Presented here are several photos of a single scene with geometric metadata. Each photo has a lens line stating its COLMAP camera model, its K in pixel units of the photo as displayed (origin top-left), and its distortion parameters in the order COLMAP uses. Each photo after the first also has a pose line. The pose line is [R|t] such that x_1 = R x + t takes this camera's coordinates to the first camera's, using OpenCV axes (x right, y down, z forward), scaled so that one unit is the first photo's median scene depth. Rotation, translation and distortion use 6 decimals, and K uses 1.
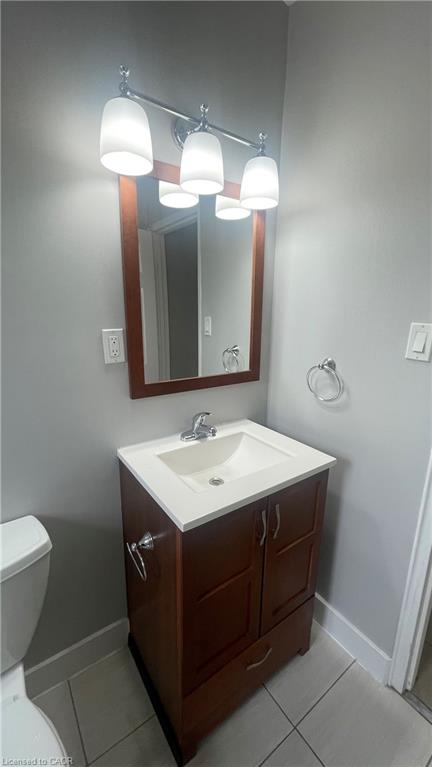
lens RADIAL K [[310.4, 0, 217.7], [0, 310.4, 380.1], [0, 0, 1]] dist [-0.002726, -0.000111]
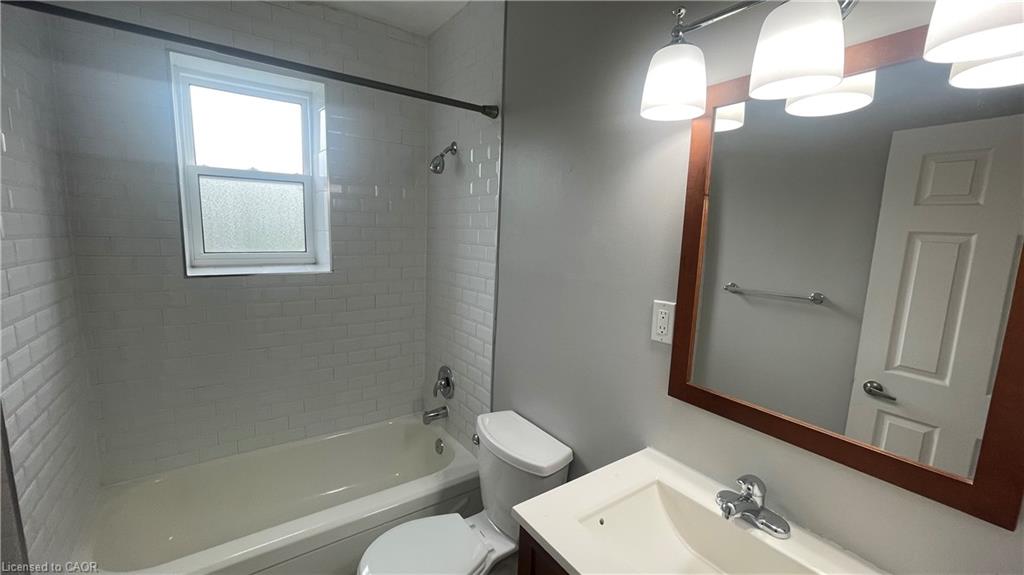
lens RADIAL K [[414.4, 0, 507.7], [0, 414.4, 289.9], [0, 0, 1]] dist [-0.002726, -0.000111]
pose [[-0.027382, 0.118364, -0.992593, 0.750459], [-0.252463, 0.959956, 0.121436, -0.219671], [0.967219, 0.253918, 0.003597, 0.580020]]
